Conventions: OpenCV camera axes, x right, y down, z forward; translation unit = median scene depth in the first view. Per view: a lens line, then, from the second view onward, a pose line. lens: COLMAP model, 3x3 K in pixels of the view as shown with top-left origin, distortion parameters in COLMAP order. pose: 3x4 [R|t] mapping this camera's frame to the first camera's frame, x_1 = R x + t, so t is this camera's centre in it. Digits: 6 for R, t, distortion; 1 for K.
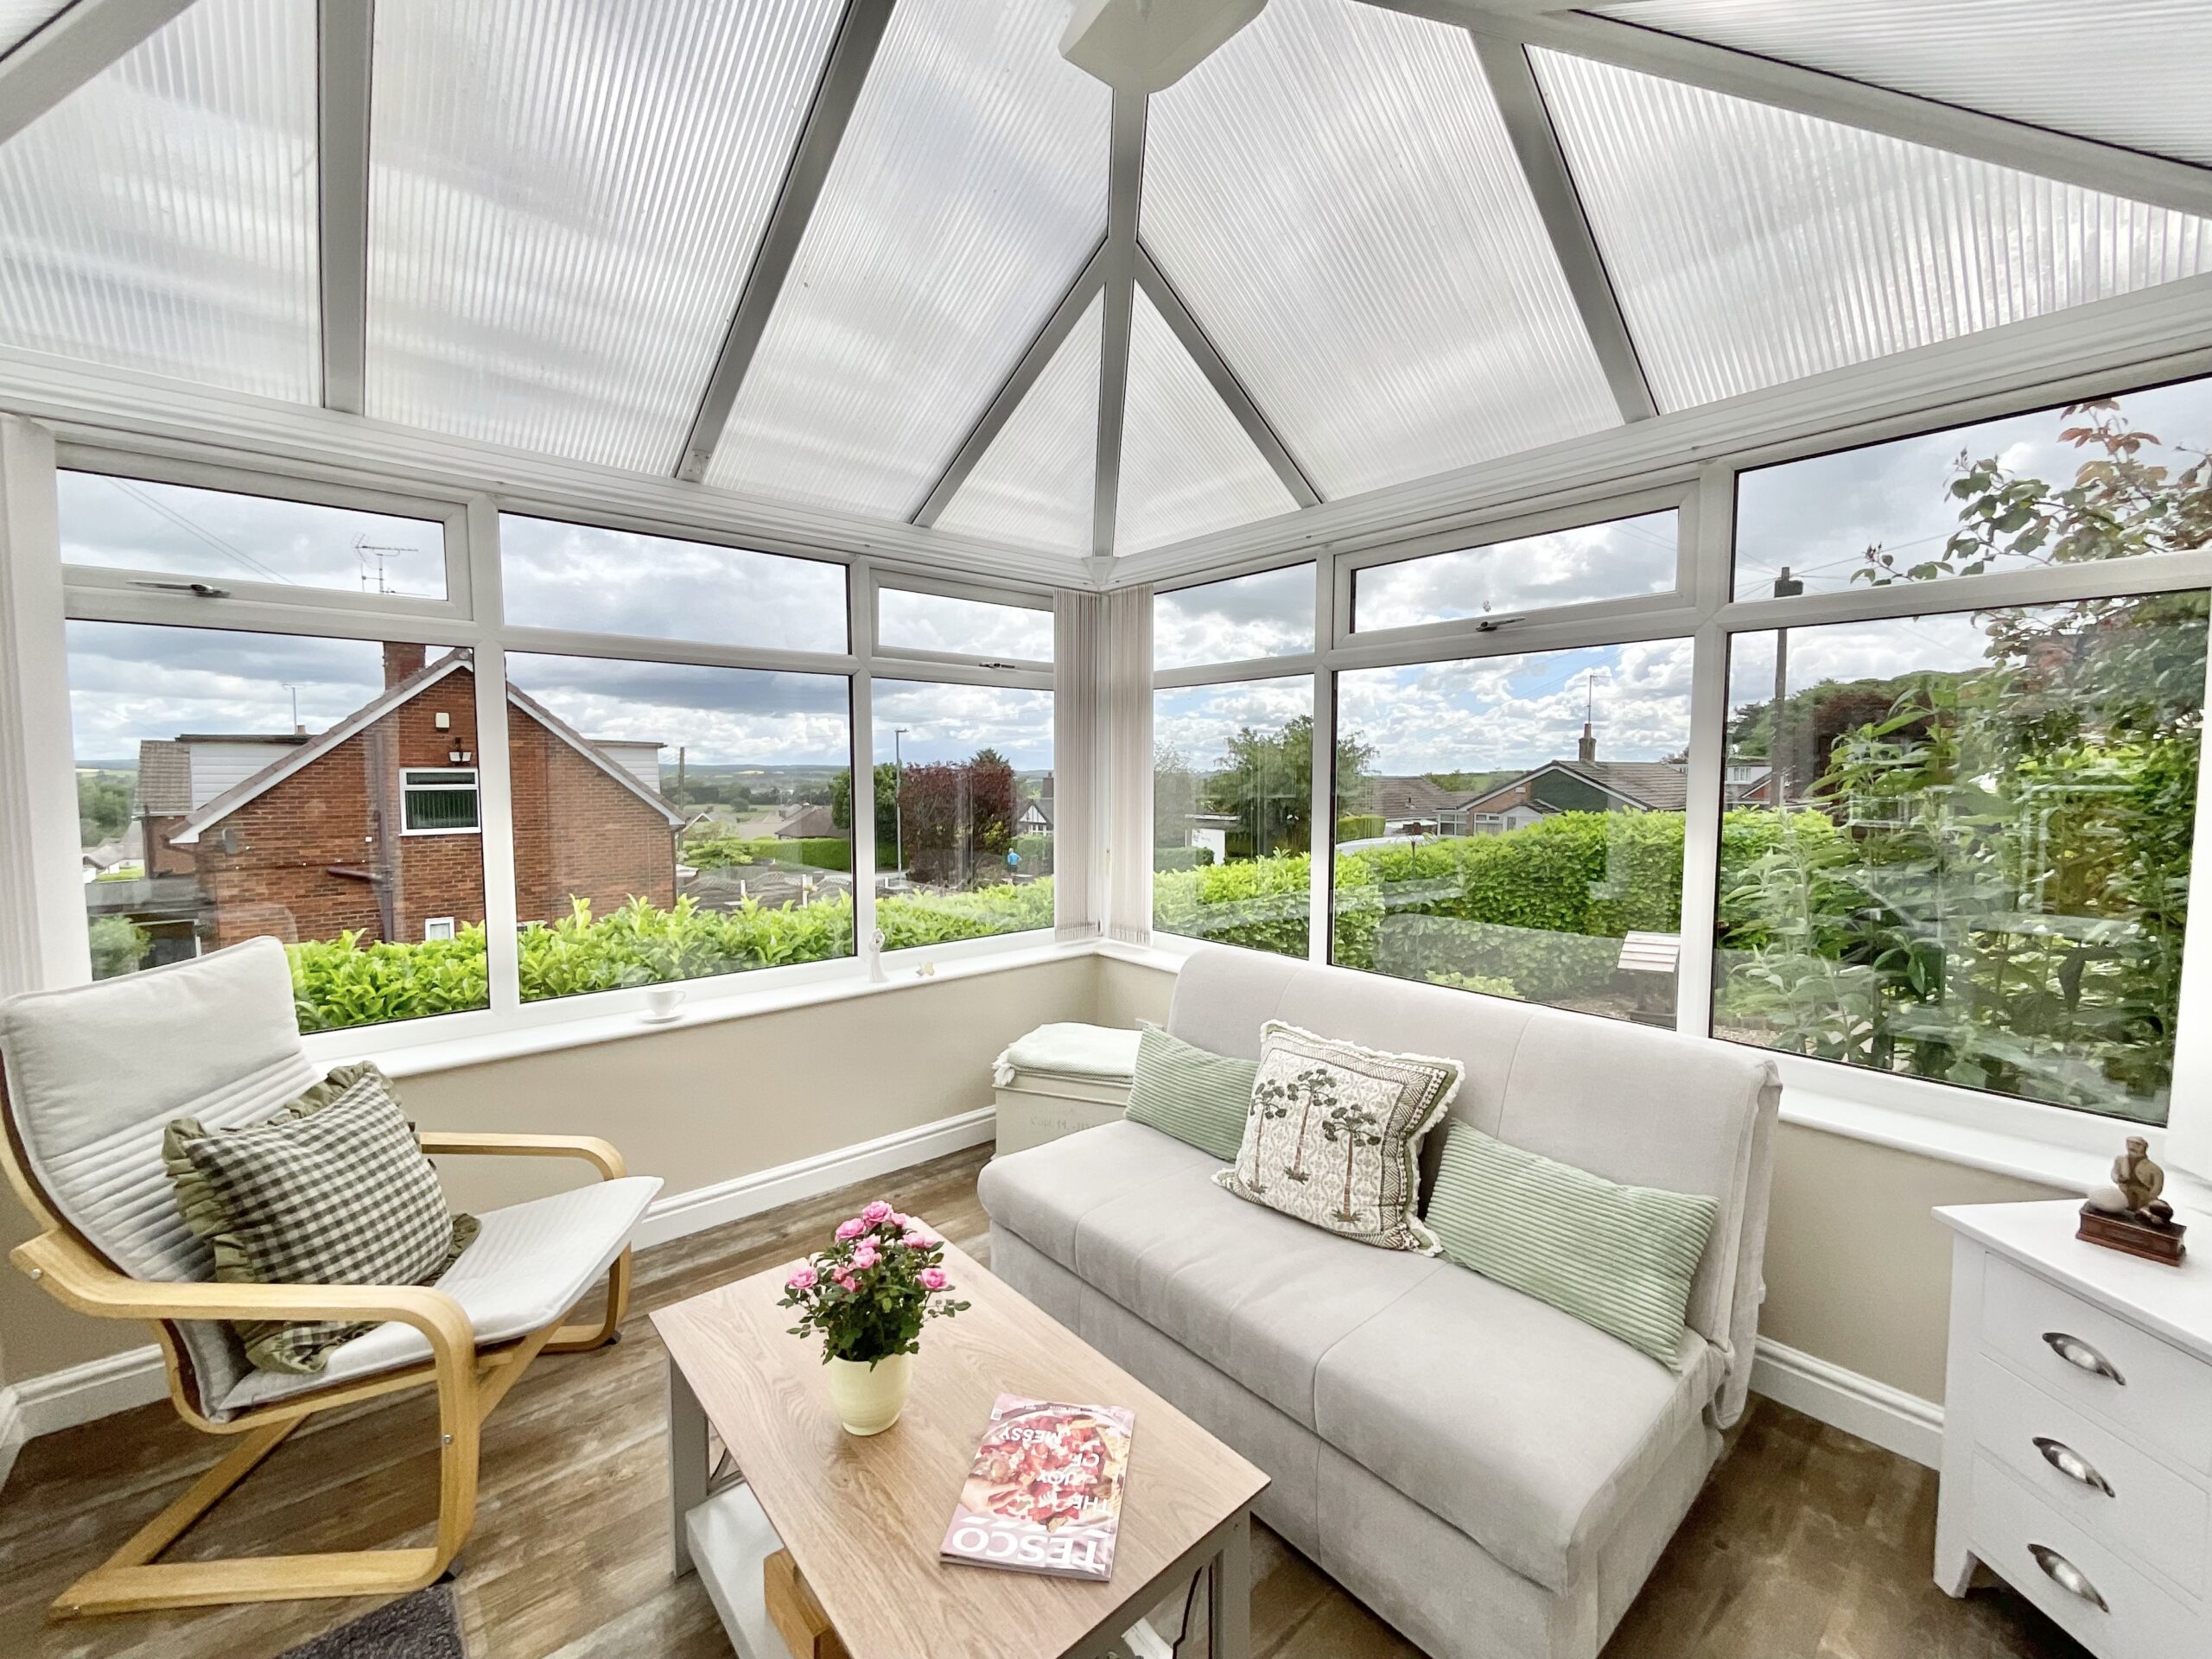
lens RADIAL K [[894.2, 0, 1106.0], [0, 894.2, 829.5], [0, 0, 1]] dist [0.001766, 0.000281]
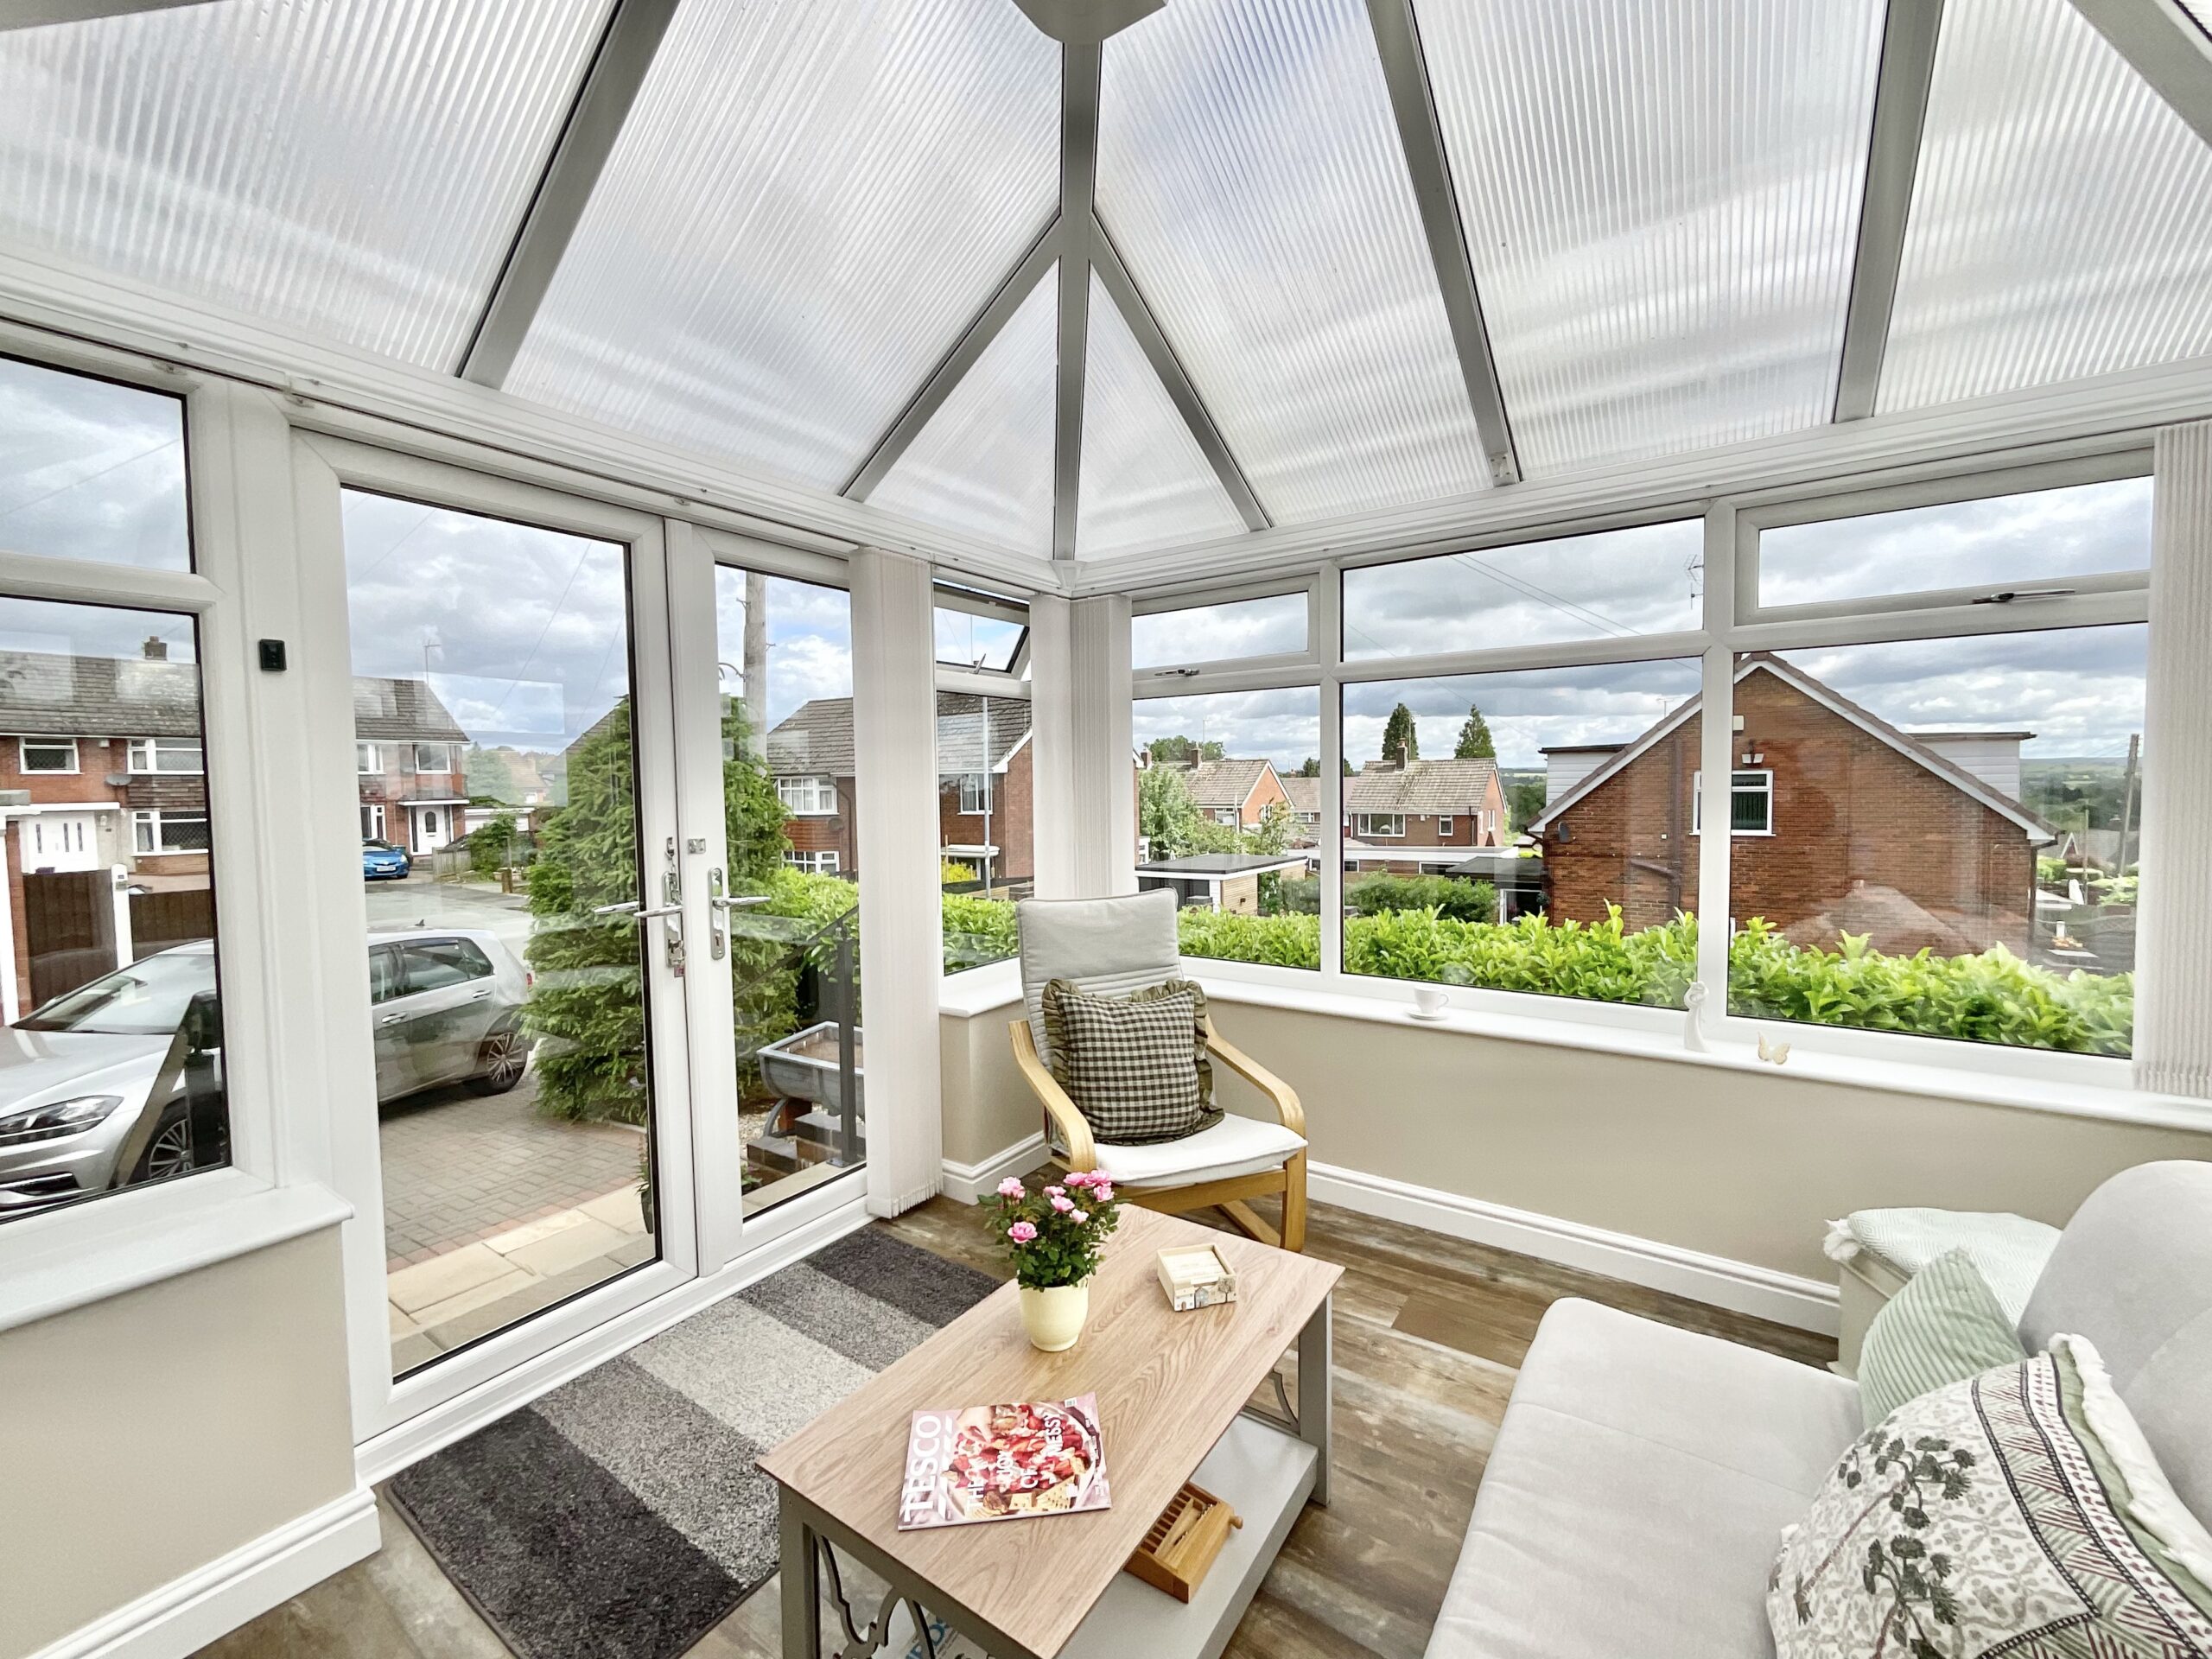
lens RADIAL K [[898.6, 0, 1106.0], [0, 898.6, 829.5], [0, 0, 1]] dist [0.000053, 0.000016]
pose [[0.260258, 0.047344, -0.964378, 0.535345], [-0.048517, 0.998177, 0.035910, -0.035115], [0.964319, 0.037443, 0.262081, 0.452685]]
